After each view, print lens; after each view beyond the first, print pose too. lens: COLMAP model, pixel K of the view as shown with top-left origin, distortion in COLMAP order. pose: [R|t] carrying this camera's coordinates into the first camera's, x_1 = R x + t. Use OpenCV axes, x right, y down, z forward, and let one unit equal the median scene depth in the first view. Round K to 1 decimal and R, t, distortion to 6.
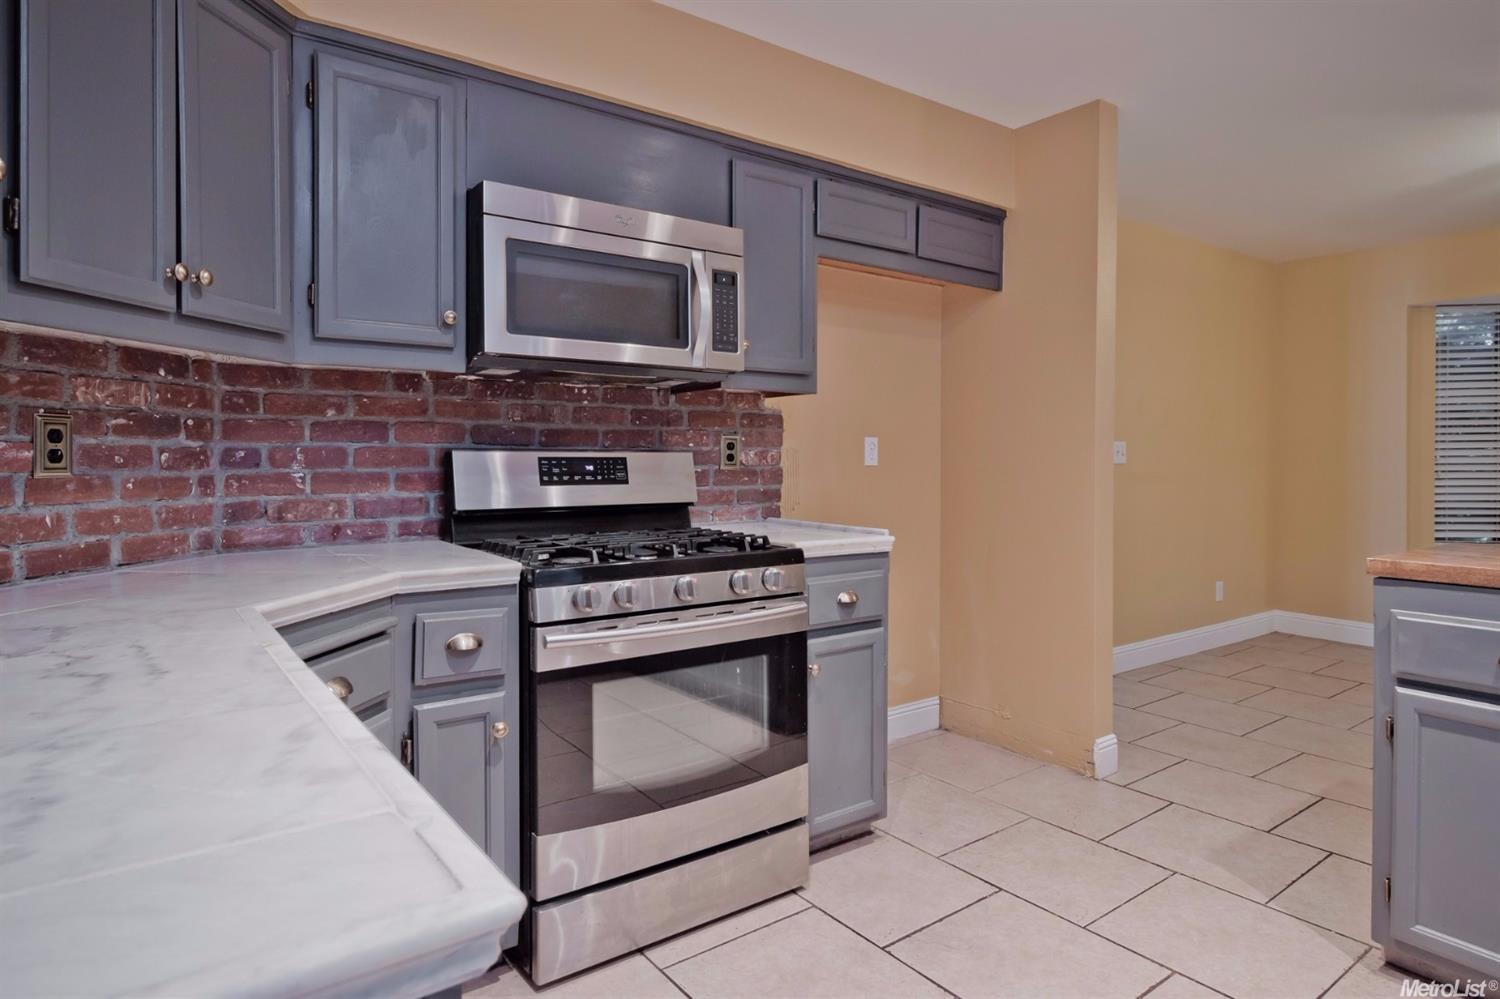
lens RADIAL K [[845.3, 0, 756.8], [0, 845.3, 476.9], [0, 0, 1]] dist [0.002493, 0.001315]
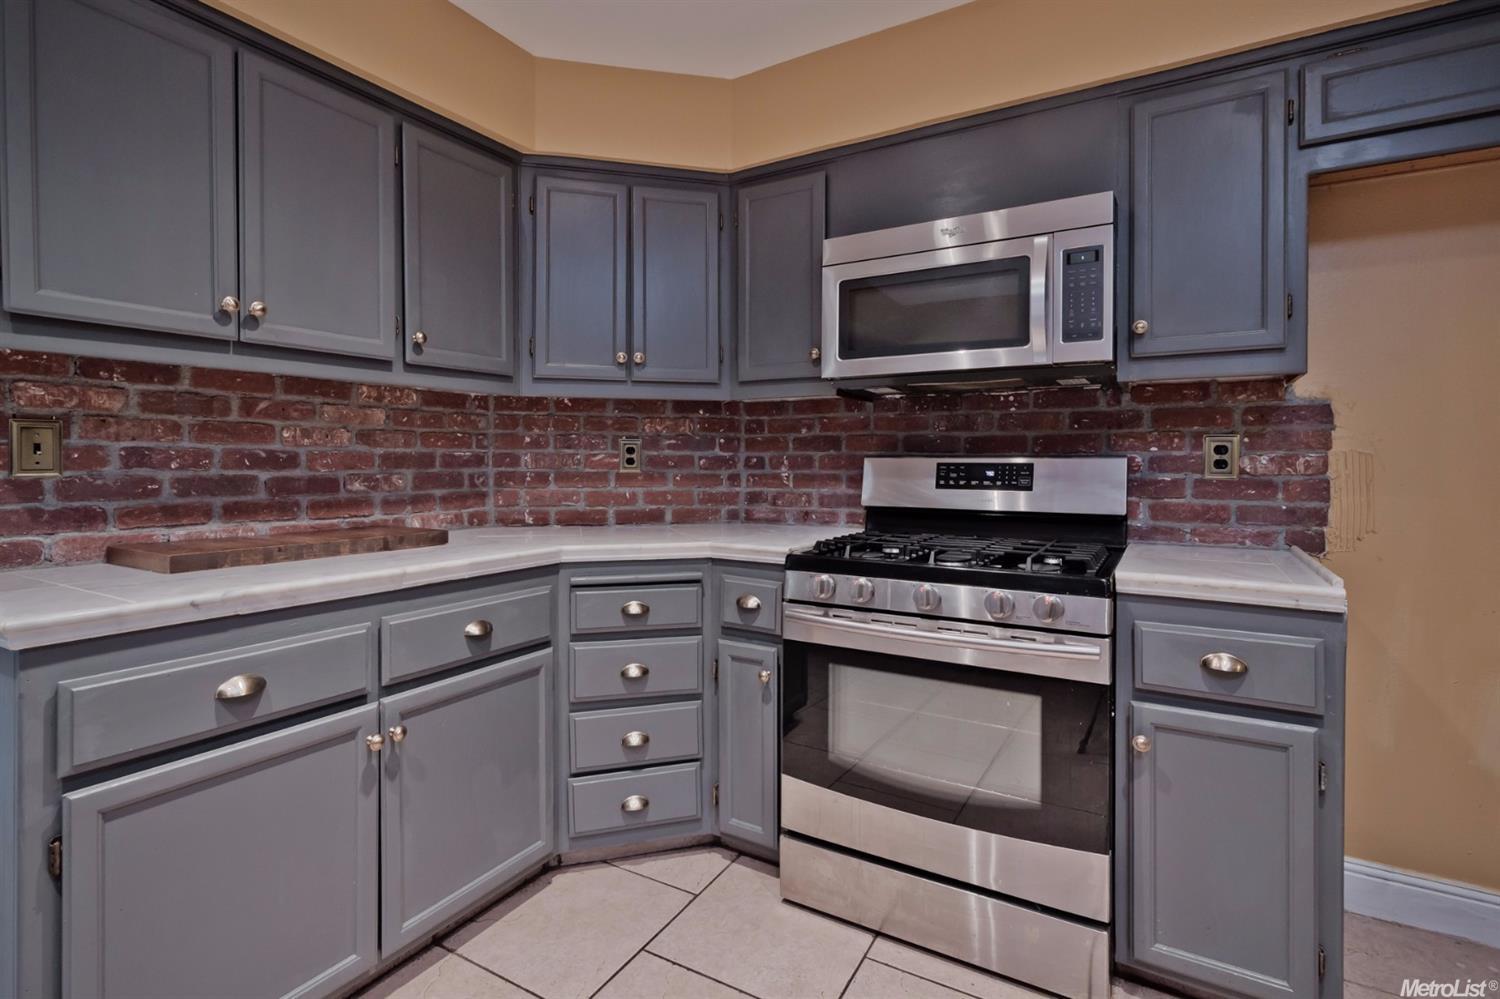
lens RADIAL K [[710.2, 0, 753.1], [0, 710.2, 474.8], [0, 0, 1]] dist [0.028723, 0.000506]
pose [[0.416064, 0.017998, -0.909157, 0.513990], [-0.024450, 0.999664, 0.008601, -0.010366], [0.909007, 0.018651, 0.416364, 0.411859]]
